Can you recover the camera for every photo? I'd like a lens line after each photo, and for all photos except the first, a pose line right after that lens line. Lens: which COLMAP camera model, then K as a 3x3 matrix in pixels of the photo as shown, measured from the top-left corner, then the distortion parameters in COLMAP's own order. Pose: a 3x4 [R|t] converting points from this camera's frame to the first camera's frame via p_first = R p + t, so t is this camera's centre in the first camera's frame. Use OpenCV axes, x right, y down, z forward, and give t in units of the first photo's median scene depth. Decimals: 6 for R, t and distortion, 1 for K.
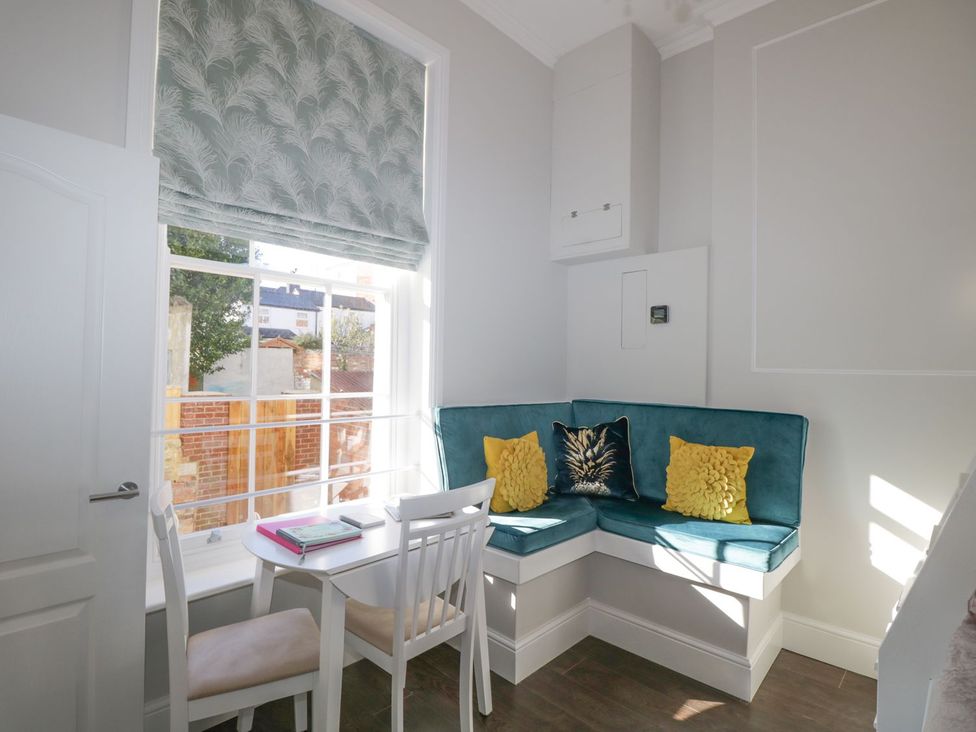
lens RADIAL K [[507.9, 0, 483.0], [0, 507.9, 361.8], [0, 0, 1]] dist [0.000841, -0.015957]
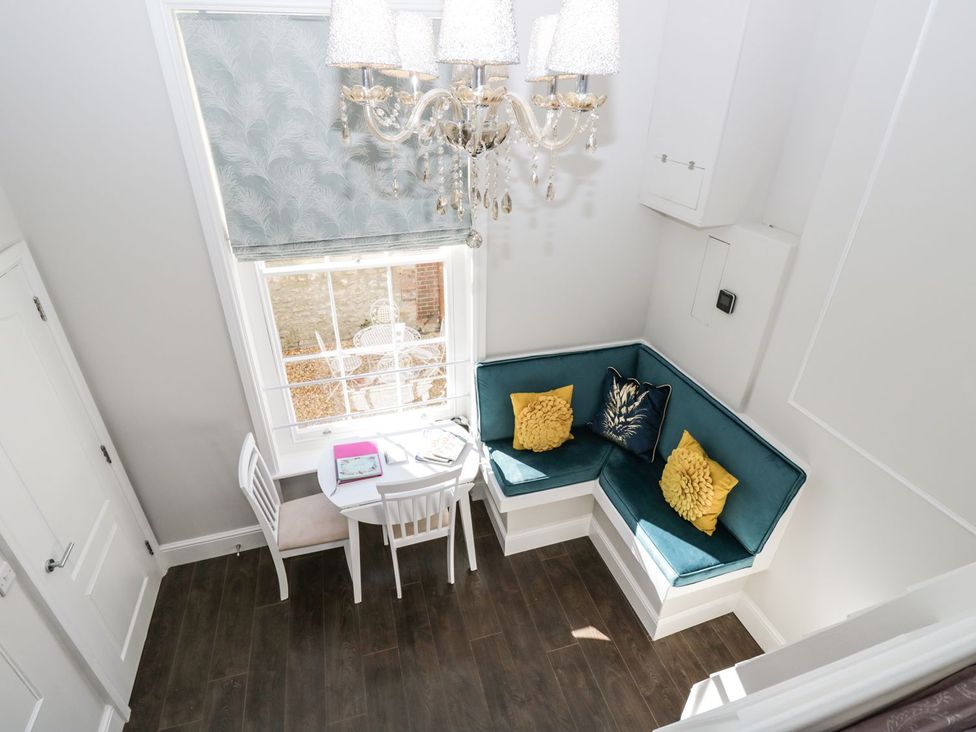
lens RADIAL K [[507.9, 0, 483.0], [0, 507.9, 361.8], [0, 0, 1]] dist [0.000841, -0.015957]
pose [[0.872202, 0.235722, -0.428601, 0.383288], [0.011995, 0.865653, 0.500501, -0.453228], [0.488999, -0.441679, 0.752197, 0.073855]]
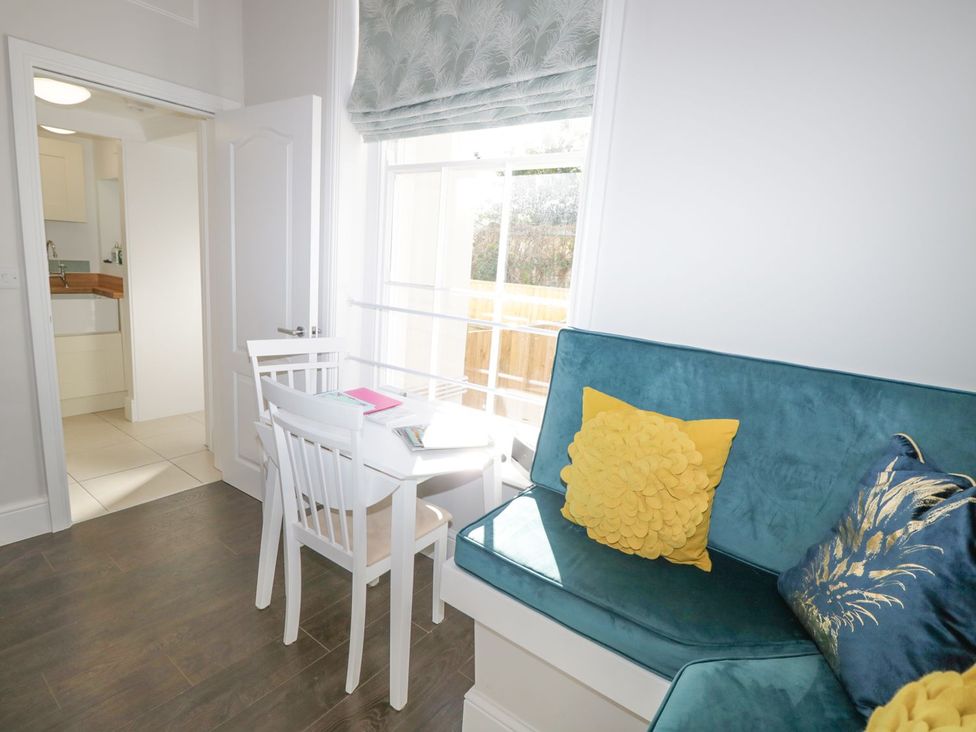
lens RADIAL K [[507.9, 0, 483.0], [0, 507.9, 361.8], [0, 0, 1]] dist [0.000841, -0.015957]
pose [[0.128393, 0.179475, -0.975348, 0.467234], [-0.053488, 0.983310, 0.173899, 0.022201], [0.990280, 0.029842, 0.135850, 0.690577]]
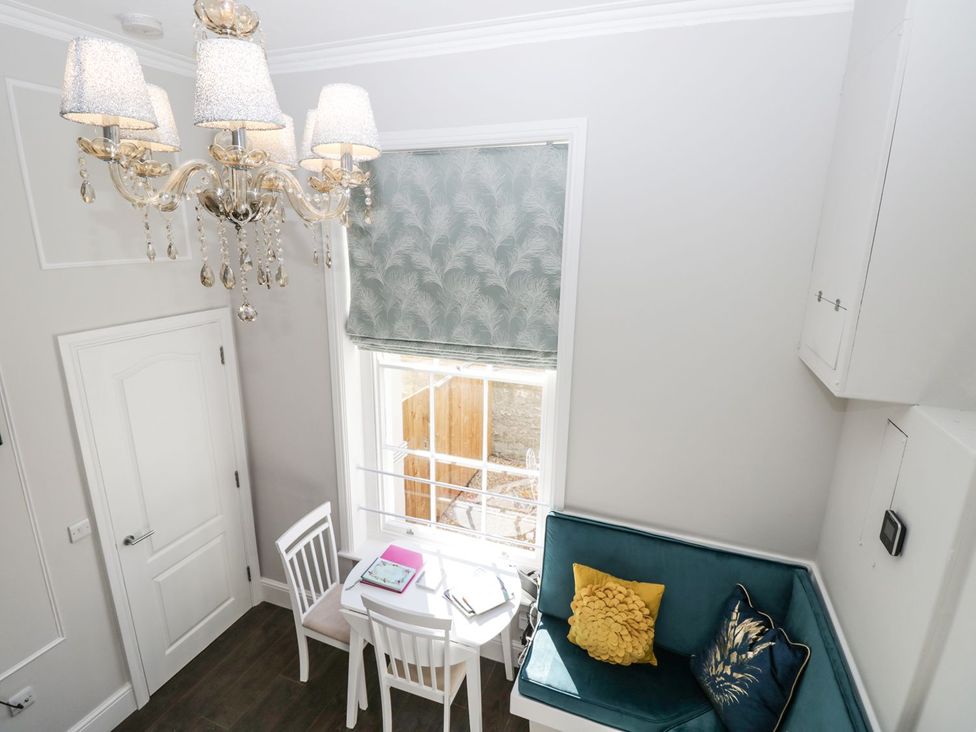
lens RADIAL K [[507.9, 0, 483.0], [0, 507.9, 361.8], [0, 0, 1]] dist [0.000841, -0.015957]
pose [[0.390121, 0.220519, -0.893967, 0.603482], [0.011006, 0.969711, 0.244007, -0.388345], [0.920698, -0.105031, 0.375878, 0.449108]]
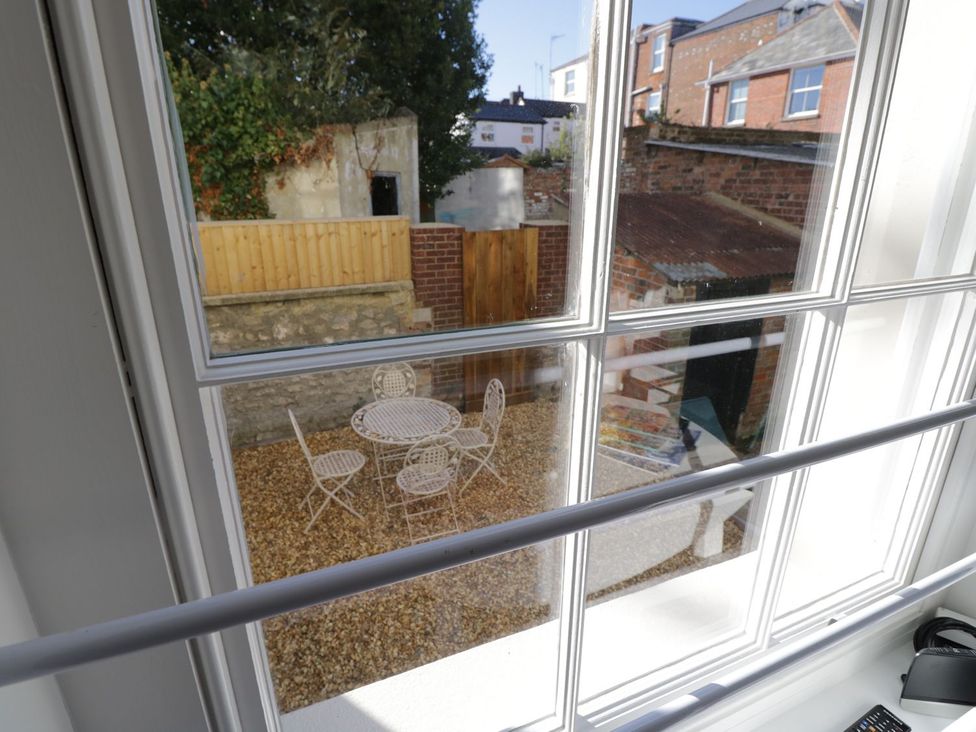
lens RADIAL K [[507.9, 0, 483.0], [0, 507.9, 361.8], [0, 0, 1]] dist [0.000841, -0.015957]
pose [[0.915243, 0.110558, -0.387436, -0.299337], [0.024596, 0.944489, 0.327621, 0.006978], [0.402151, -0.309382, 0.861718, 0.567211]]
